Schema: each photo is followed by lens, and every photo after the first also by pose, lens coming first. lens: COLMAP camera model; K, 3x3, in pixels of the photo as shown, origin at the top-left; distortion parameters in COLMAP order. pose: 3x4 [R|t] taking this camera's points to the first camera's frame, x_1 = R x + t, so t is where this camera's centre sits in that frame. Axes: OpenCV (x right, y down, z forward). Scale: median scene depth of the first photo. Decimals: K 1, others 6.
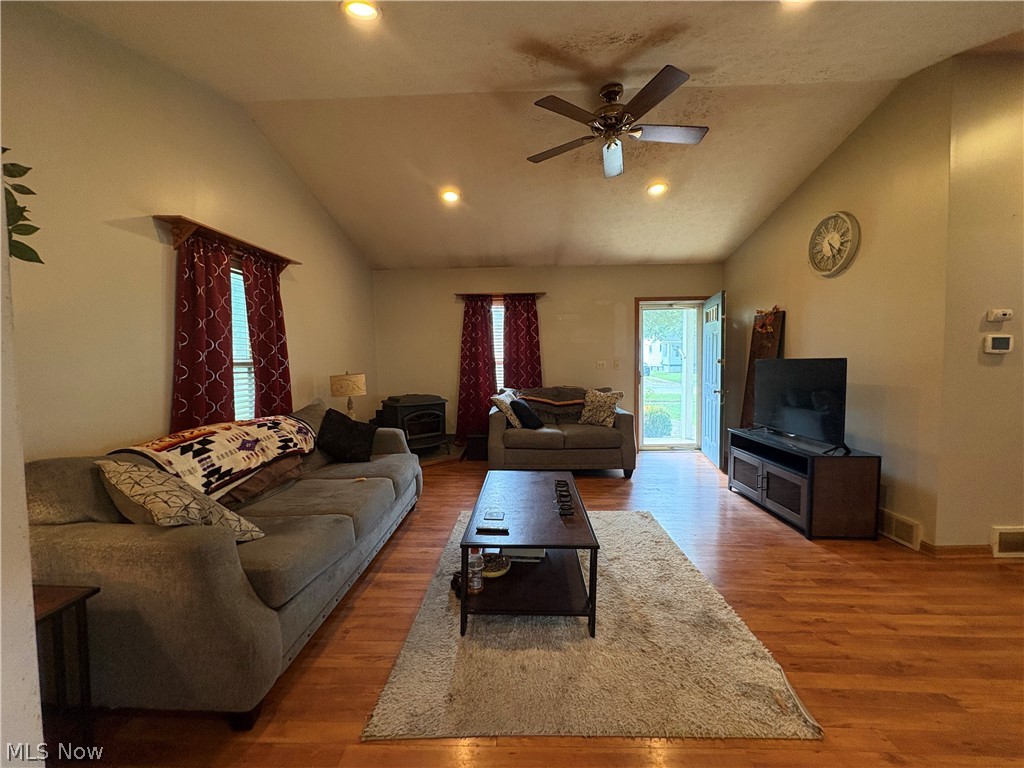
lens RADIAL K [[410.0, 0, 512.9], [0, 410.0, 381.0], [0, 0, 1]] dist [0.003111, 0.000526]
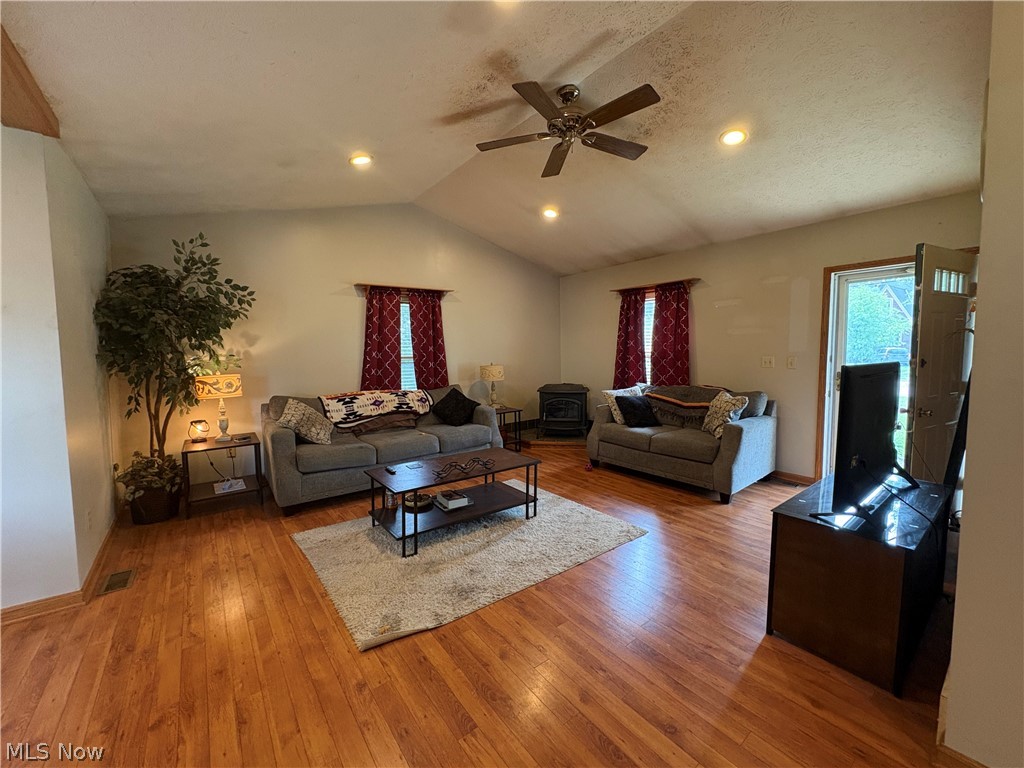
lens RADIAL K [[410.0, 0, 512.8], [0, 410.0, 382.2], [0, 0, 1]] dist [0.003111, 0.000526]
pose [[0.635618, 0.063800, -0.769363, 0.934261], [-0.035760, 0.997943, 0.053212, -0.046160], [0.771175, -0.006310, 0.636592, 0.243694]]
